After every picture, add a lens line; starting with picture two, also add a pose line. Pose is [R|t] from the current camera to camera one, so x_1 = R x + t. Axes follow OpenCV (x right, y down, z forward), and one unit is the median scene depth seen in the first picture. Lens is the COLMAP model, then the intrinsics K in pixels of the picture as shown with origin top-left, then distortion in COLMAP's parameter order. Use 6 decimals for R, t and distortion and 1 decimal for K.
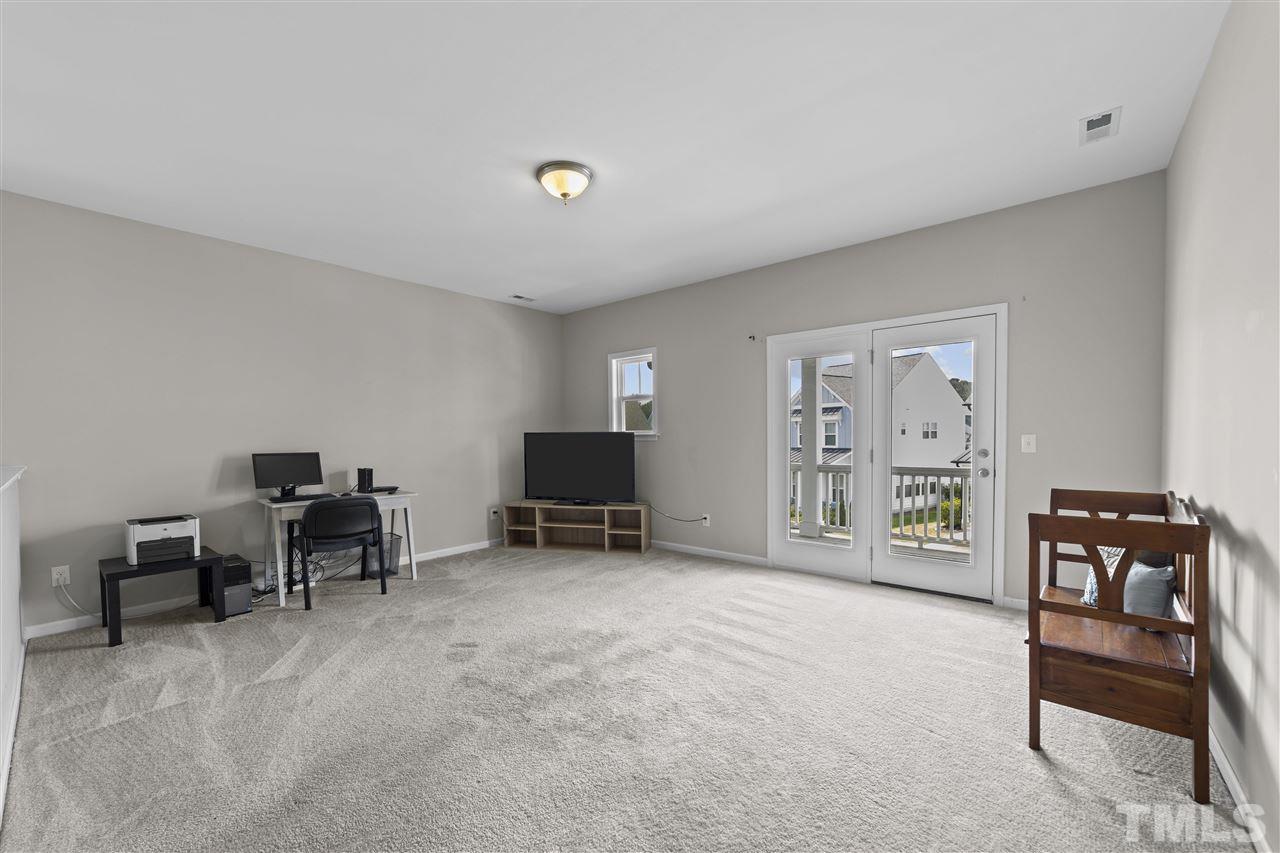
lens RADIAL K [[494.9, 0, 643.0], [0, 494.9, 438.5], [0, 0, 1]] dist [0.000876, 0.000013]
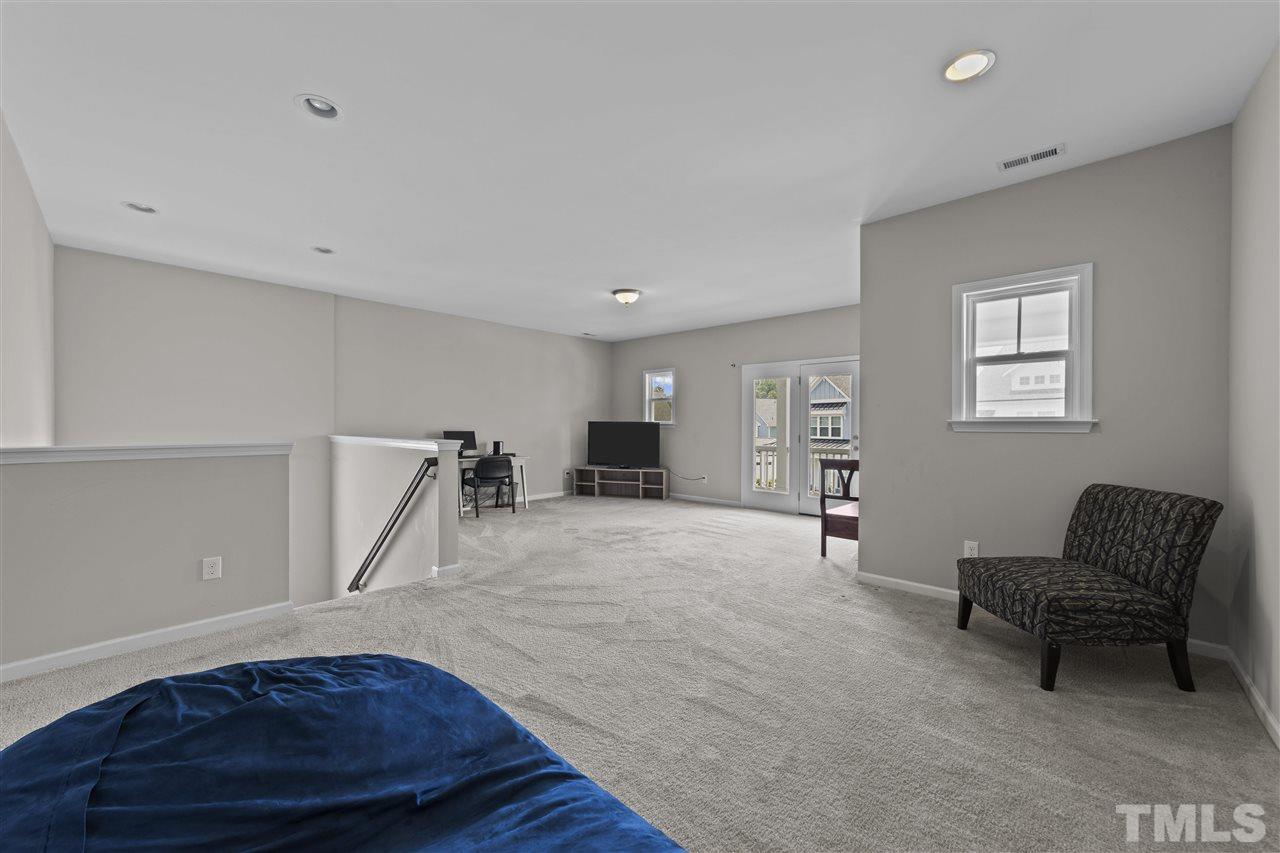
lens RADIAL K [[494.9, 0, 635.7], [0, 494.9, 430.3], [0, 0, 1]] dist [0.000876, 0.000013]
pose [[0.997685, 0.017453, -0.065727, 0.009733], [-0.017155, 0.999840, 0.005091, 0.005623], [0.065806, -0.003951, 0.997825, -0.554004]]
